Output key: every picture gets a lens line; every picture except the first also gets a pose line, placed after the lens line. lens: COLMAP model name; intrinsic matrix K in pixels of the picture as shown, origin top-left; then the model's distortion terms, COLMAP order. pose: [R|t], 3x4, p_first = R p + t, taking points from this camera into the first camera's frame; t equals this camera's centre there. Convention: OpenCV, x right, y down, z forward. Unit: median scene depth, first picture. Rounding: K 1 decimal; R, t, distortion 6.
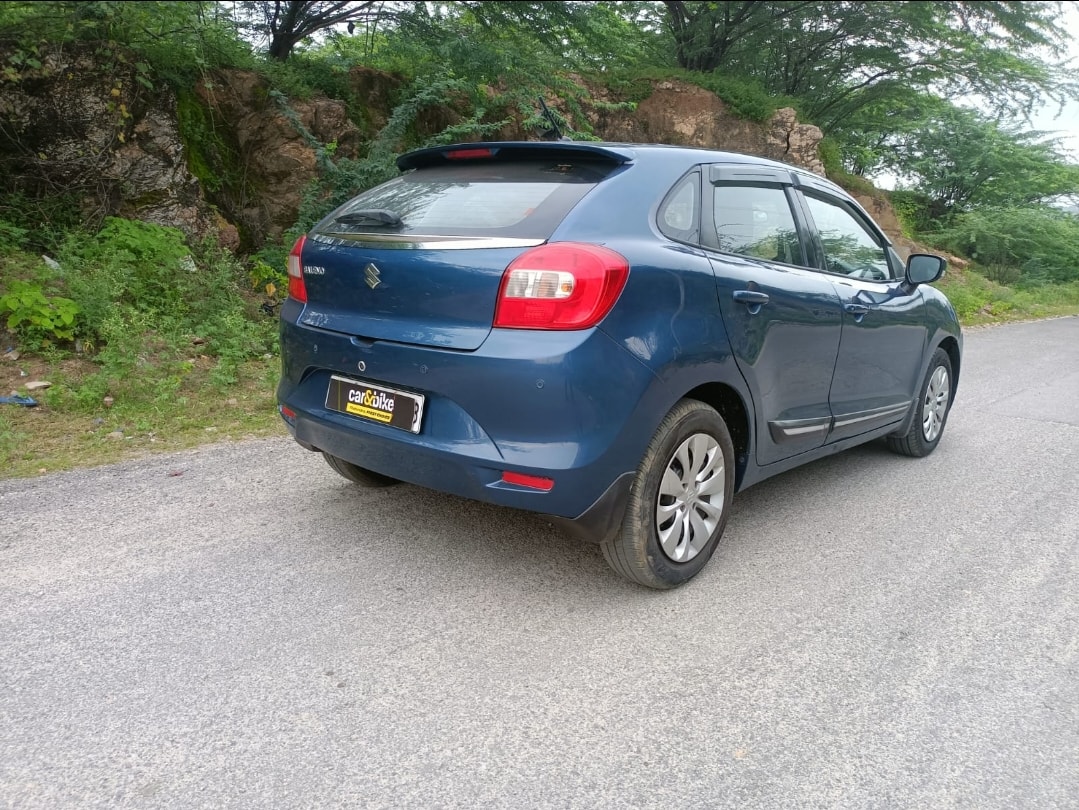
lens RADIAL K [[804.5, 0, 529.2], [0, 804.5, 420.5], [0, 0, 1]] dist [0.031339, -0.023779]
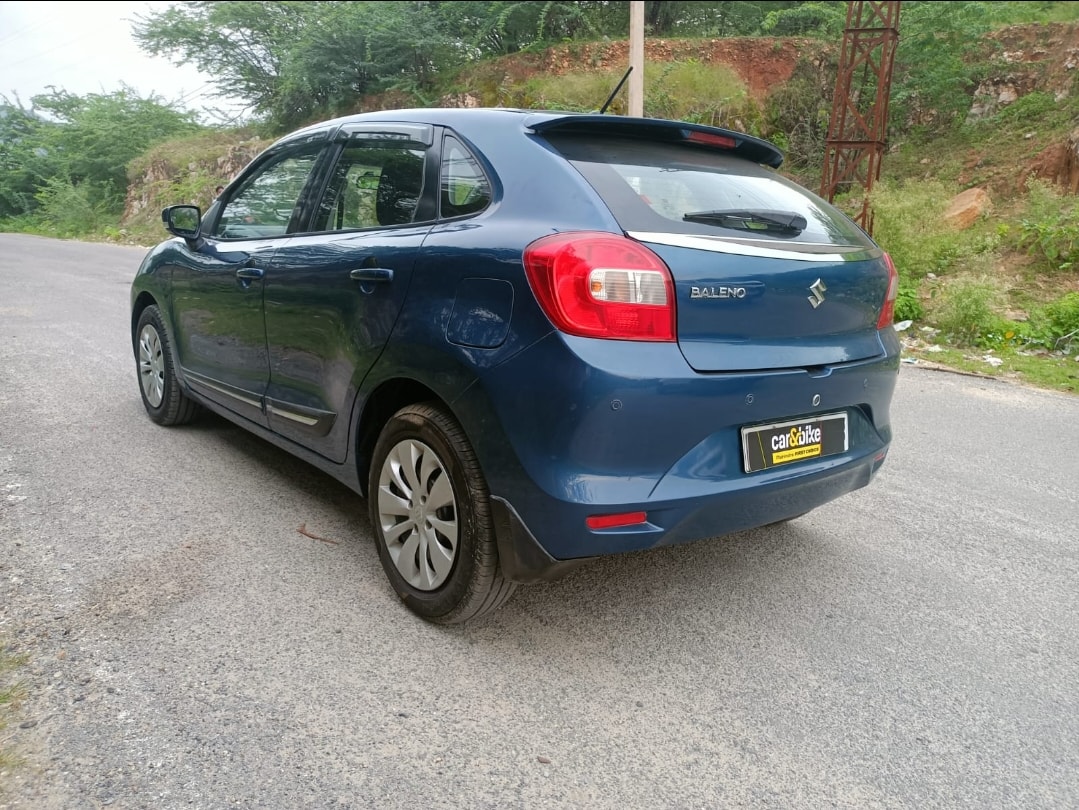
lens RADIAL K [[804.5, 0, 518.4], [0, 804.5, 429.3], [0, 0, 1]] dist [0.031339, -0.023779]
pose [[0.150047, -0.260928, 0.953626, -0.192940], [0.155589, 0.958759, 0.237851, -0.052058], [-0.976360, 0.112685, 0.184456, 0.206838]]
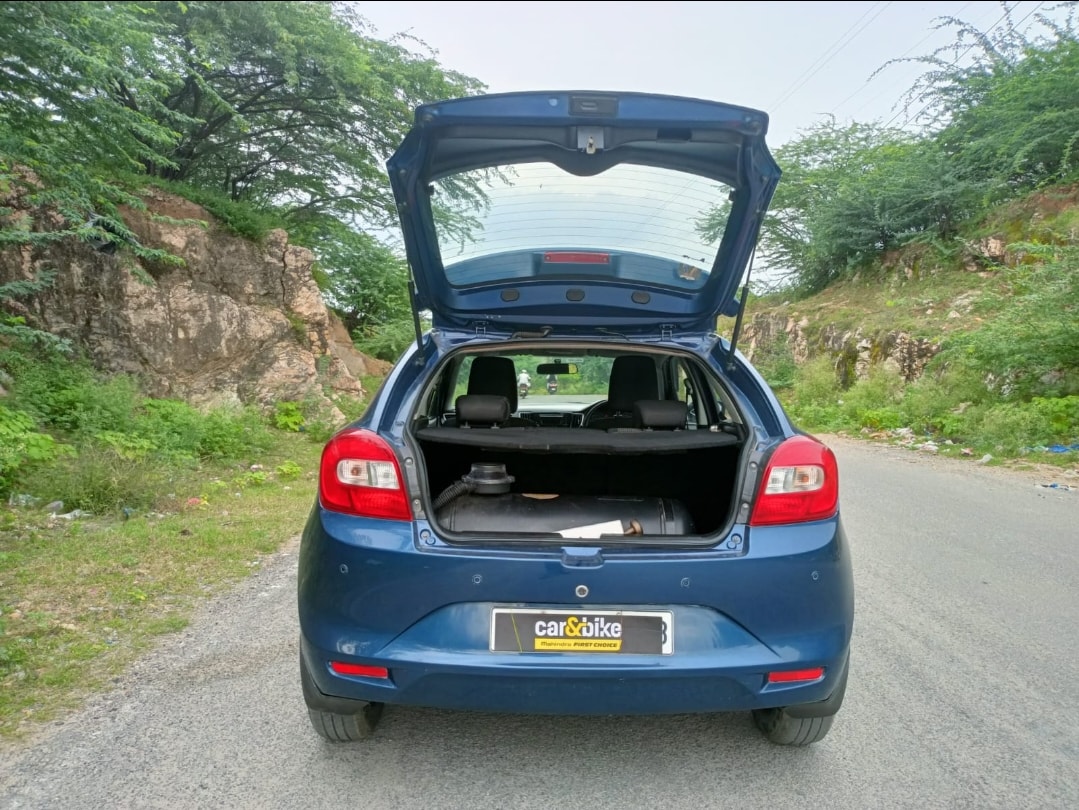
lens RADIAL K [[804.5, 0, 543.2], [0, 804.5, 428.0], [0, 0, 1]] dist [0.031339, -0.023779]
pose [[0.734464, -0.079783, 0.673942, -0.141932], [0.154878, 0.986564, -0.051995, -0.035667], [-0.660739, 0.142567, 0.736953, 0.068397]]
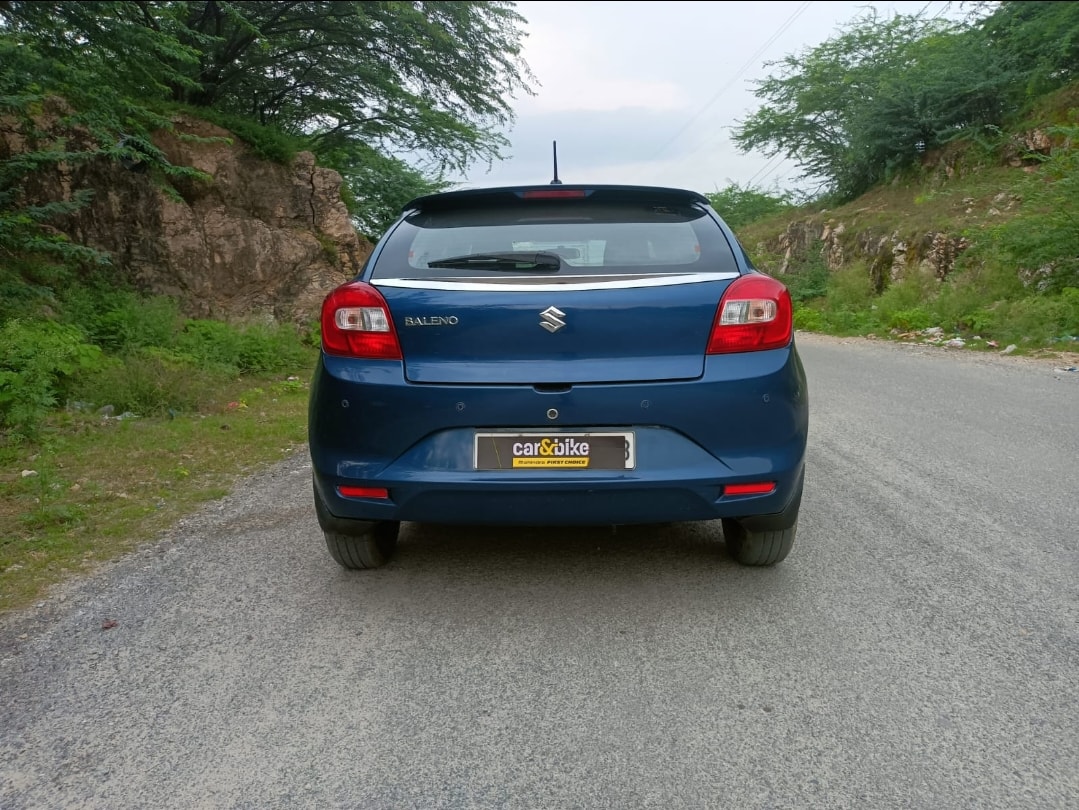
lens RADIAL K [[804.5, 0, 540.9], [0, 804.5, 425.0], [0, 0, 1]] dist [0.031339, -0.023779]
pose [[0.766822, -0.153988, 0.623114, -0.145112], [0.179639, 0.983487, 0.021976, -0.013951], [-0.616209, 0.095084, 0.781822, 0.048290]]
